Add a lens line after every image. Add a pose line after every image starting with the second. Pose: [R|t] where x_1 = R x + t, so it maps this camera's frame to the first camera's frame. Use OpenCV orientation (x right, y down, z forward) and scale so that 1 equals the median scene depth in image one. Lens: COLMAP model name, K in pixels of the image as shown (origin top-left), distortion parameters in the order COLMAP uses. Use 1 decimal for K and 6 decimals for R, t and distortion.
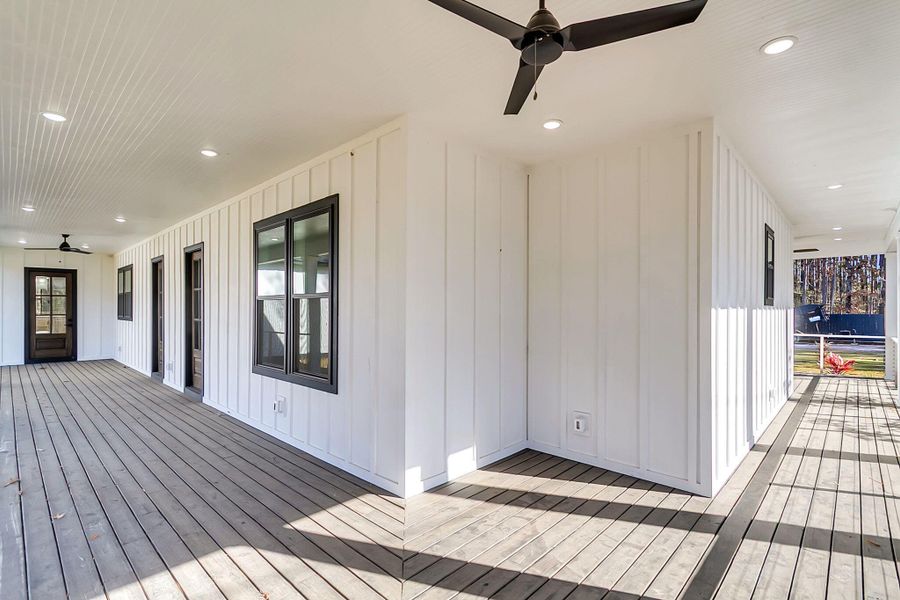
lens RADIAL K [[425.1, 0, 448.8], [0, 425.1, 309.1], [0, 0, 1]] dist [0.005516, 0.000018]
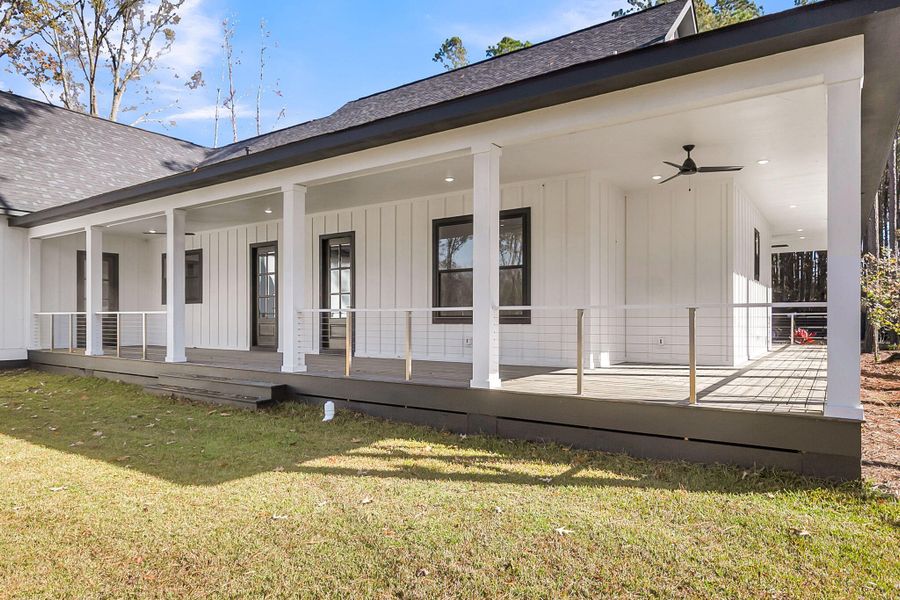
lens RADIAL K [[509.8, 0, 474.0], [0, 509.8, 310.7], [0, 0, 1]] dist [-0.002065, -0.000300]
pose [[0.989028, -0.002853, 0.147699, -0.635581], [0.003146, 0.999994, -0.001744, 0.119094], [-0.147693, 0.002190, 0.989031, -0.800340]]
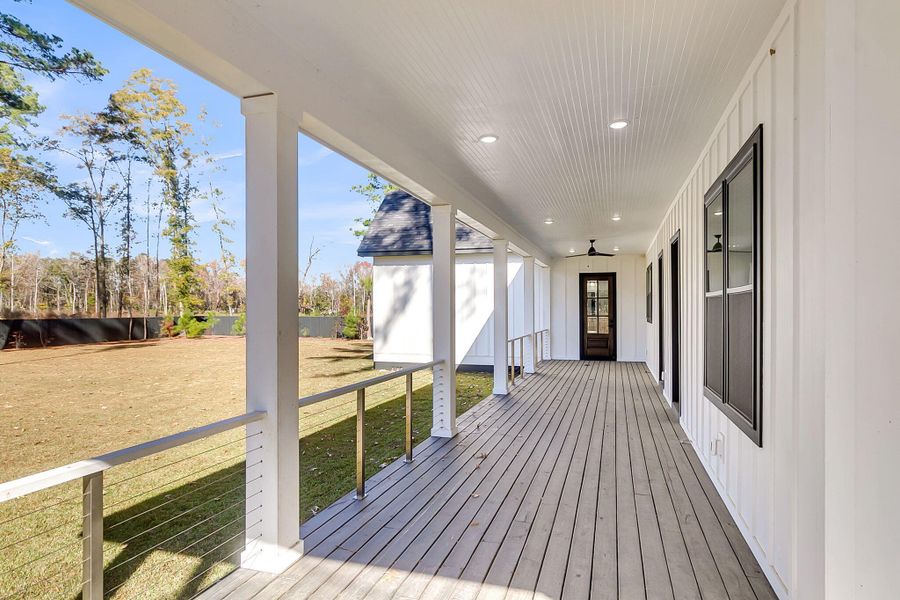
lens RADIAL K [[523.7, 0, 452.3], [0, 523.7, 300.1], [0, 0, 1]] dist [-0.000432, 0.008625]
pose [[0.436563, -0.019372, -0.899465, 0.186581], [0.000409, 0.999772, -0.021334, 0.002455], [0.899674, 0.008945, 0.436471, 0.209653]]
